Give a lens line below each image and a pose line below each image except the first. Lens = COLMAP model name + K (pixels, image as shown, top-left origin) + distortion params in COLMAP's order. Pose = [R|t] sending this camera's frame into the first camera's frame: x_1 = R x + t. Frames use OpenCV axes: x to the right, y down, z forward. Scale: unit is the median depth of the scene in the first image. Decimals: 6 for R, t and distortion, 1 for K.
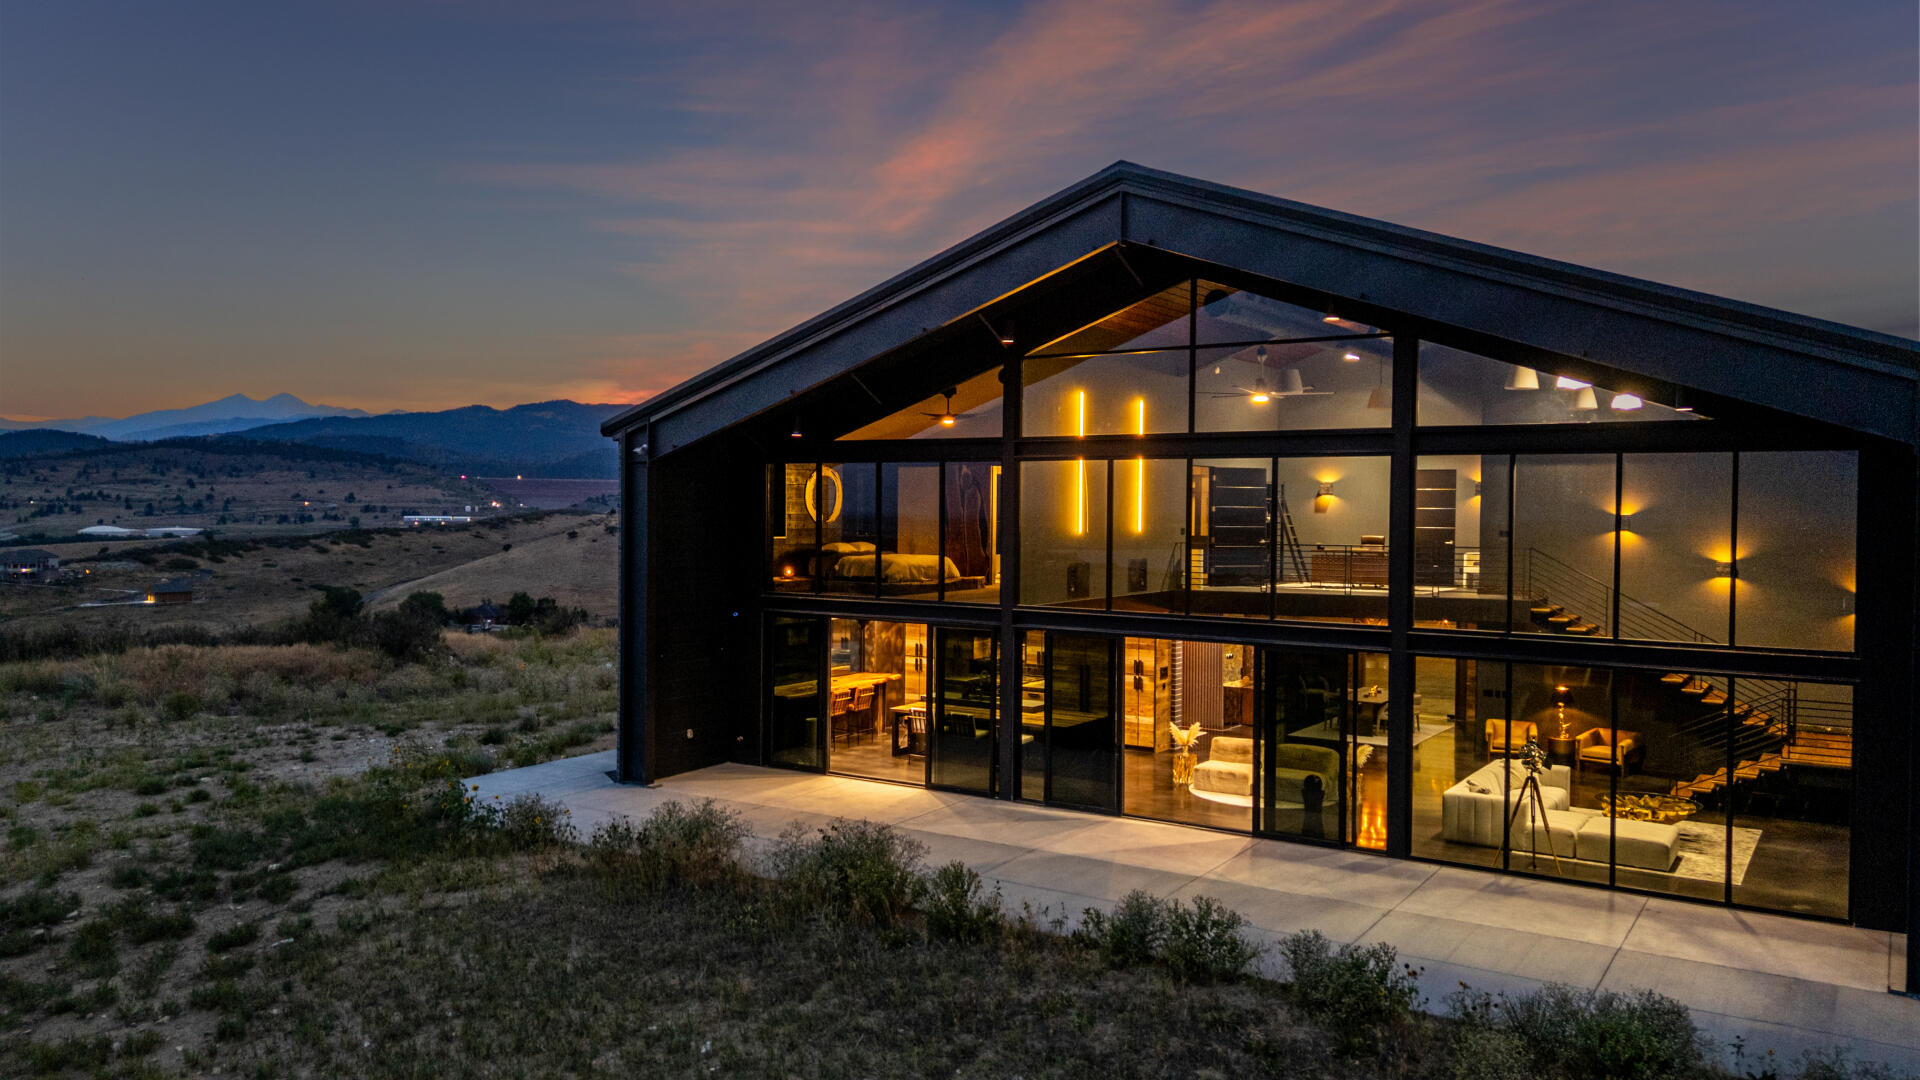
lens RADIAL K [[1409.0, 0, 952.0], [0, 1409.0, 533.4], [0, 0, 1]] dist [0.081448, -0.076165]
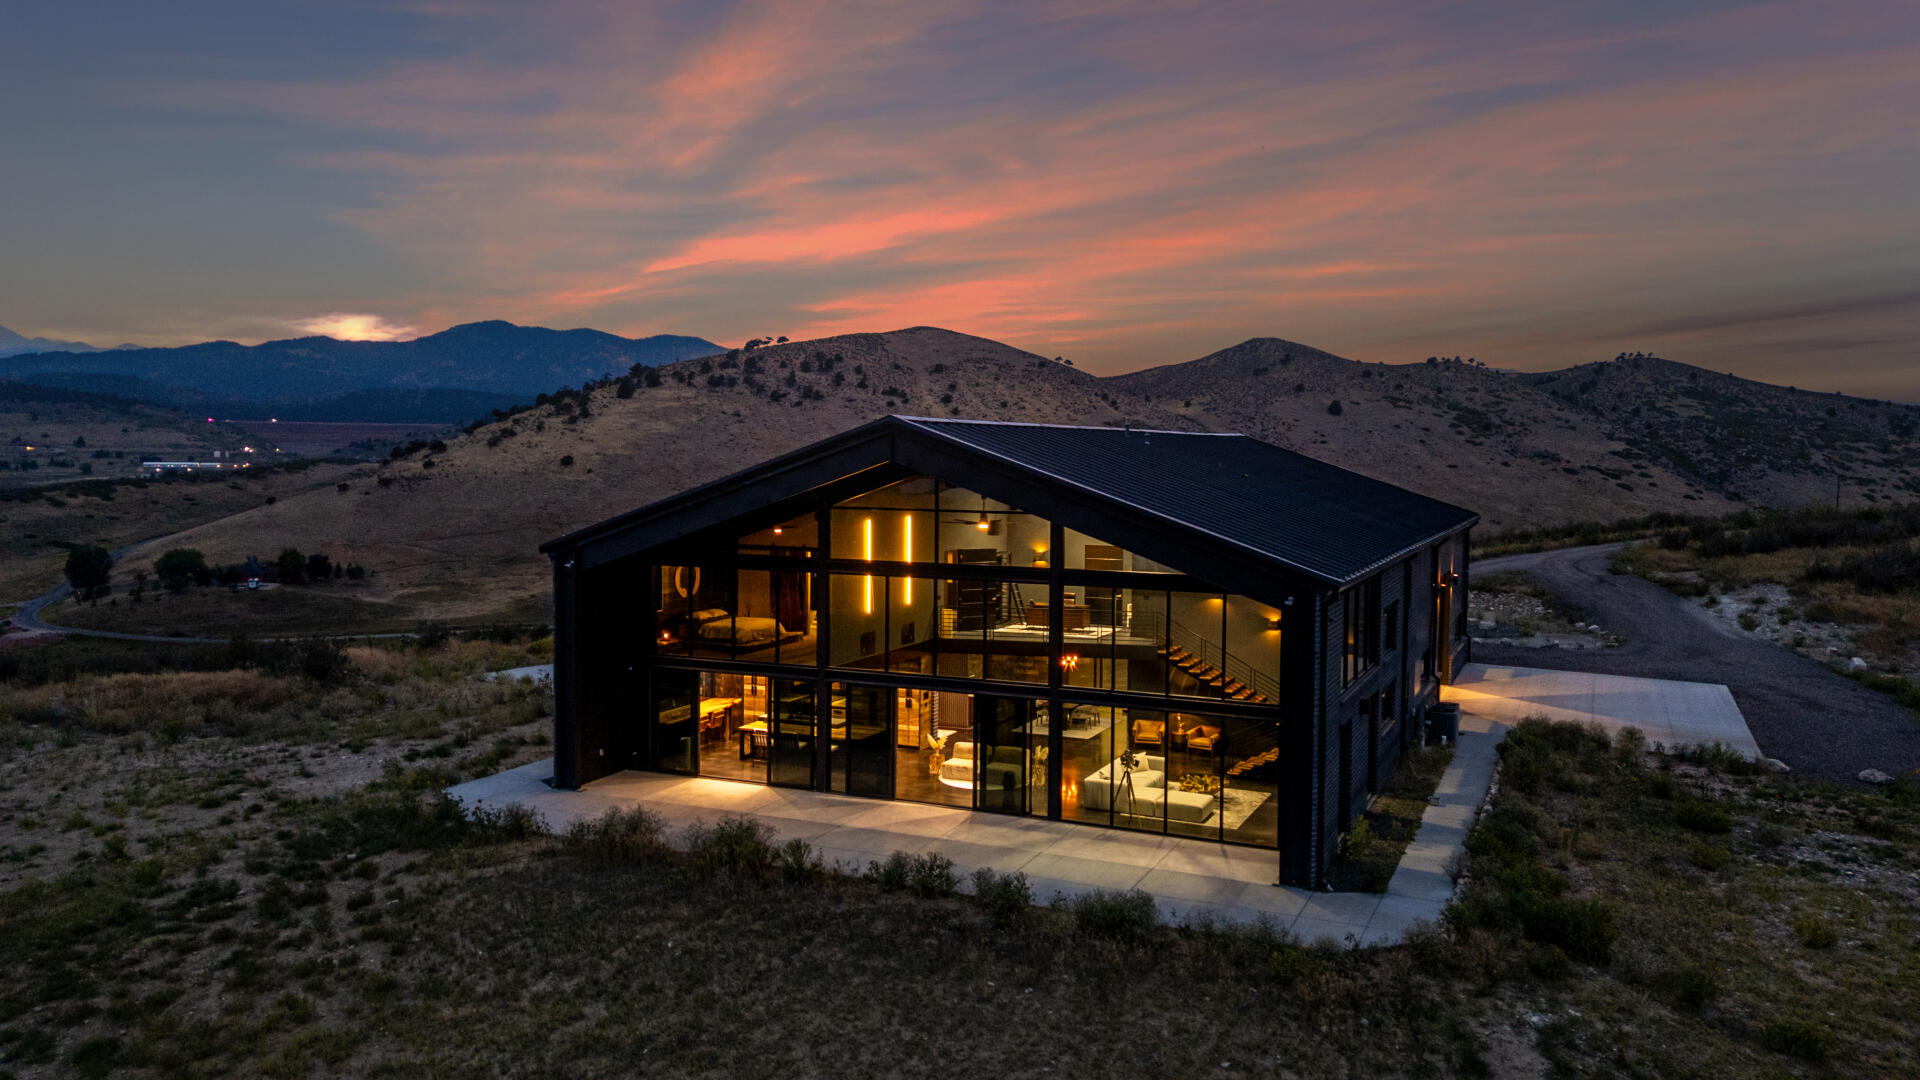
lens RADIAL K [[1409.0, 0, 952.0], [0, 1409.0, 533.4], [0, 0, 1]] dist [0.081448, -0.076165]
pose [[0.989201, -0.009737, 0.146239, -0.051157], [0.003900, 0.999186, 0.040146, -0.184108], [-0.146511, -0.039142, 0.988434, -0.639540]]
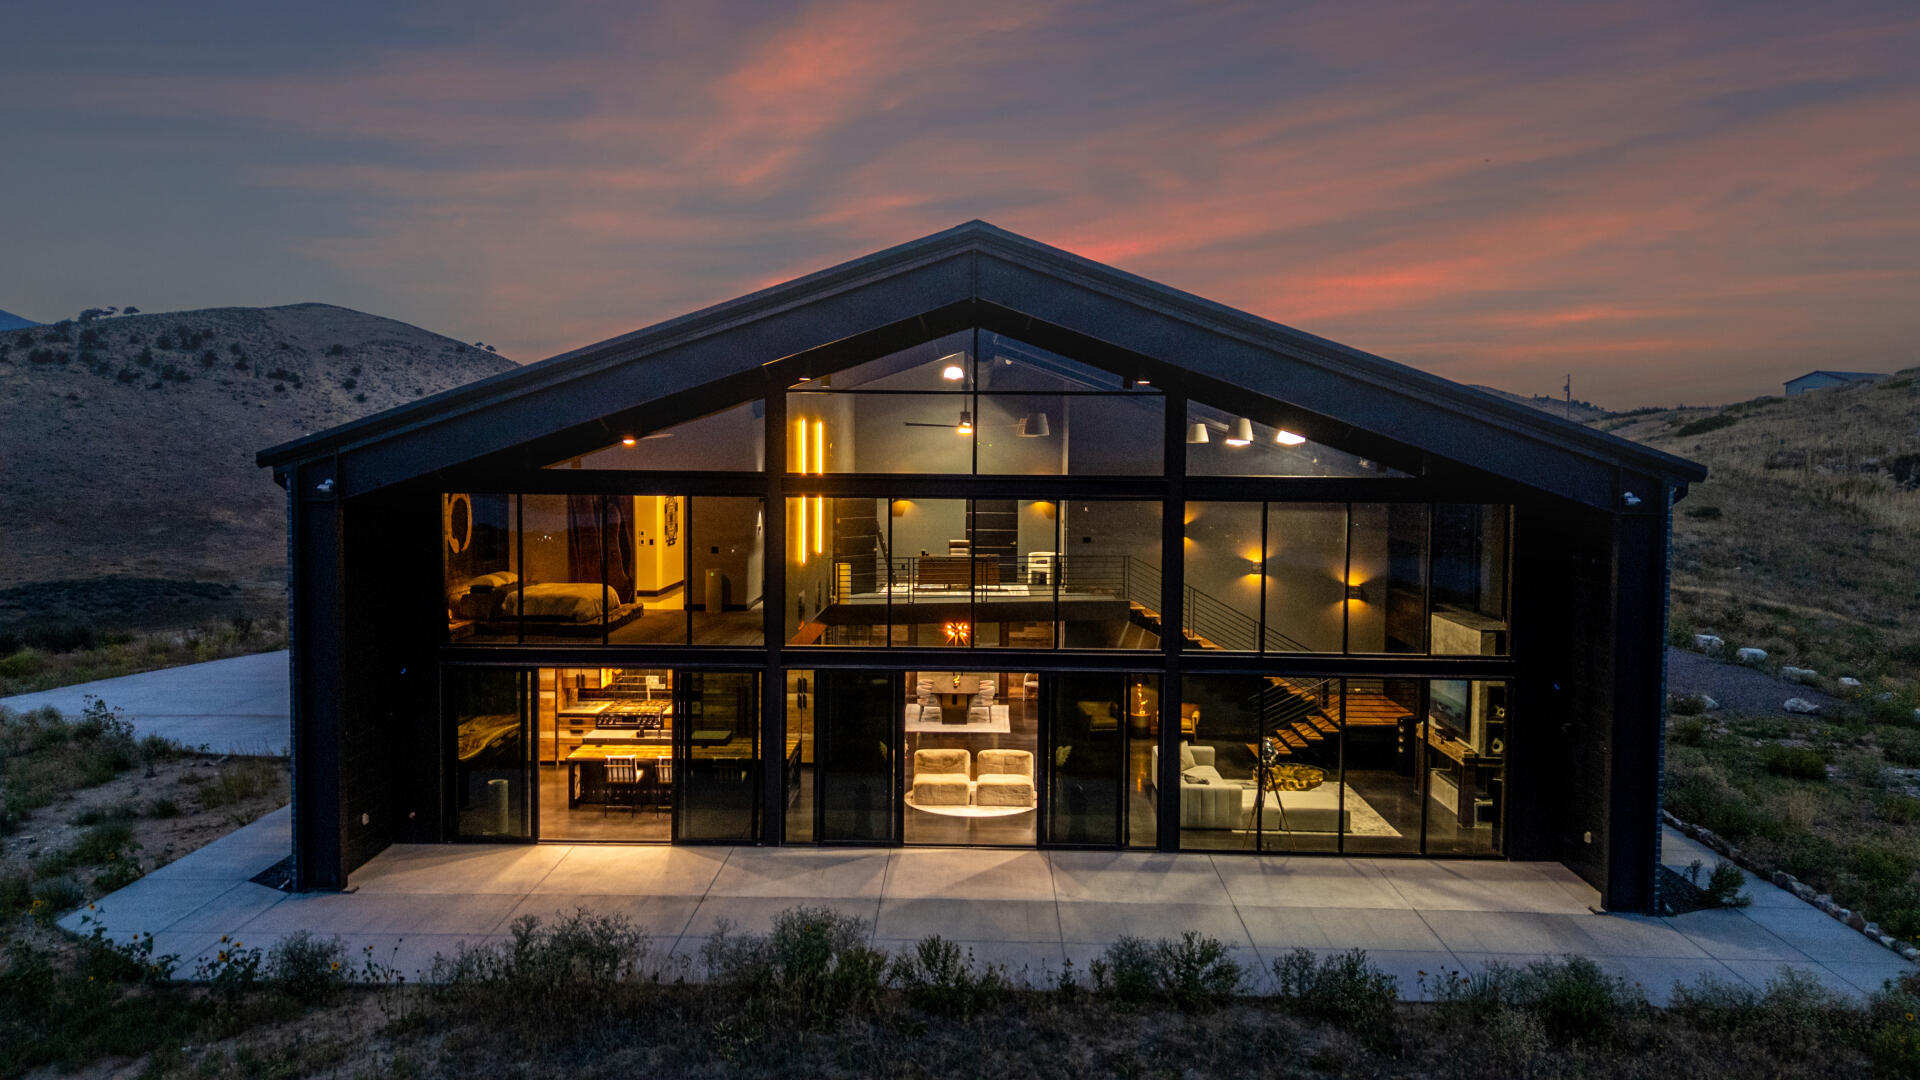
lens RADIAL K [[1409.0, 0, 952.0], [0, 1409.0, 533.4], [0, 0, 1]] dist [0.081448, -0.076165]
pose [[0.851055, -0.031945, 0.524105, -0.425942], [0.009722, 0.998935, 0.045101, -0.081452], [-0.524987, -0.033288, 0.850459, 0.131714]]
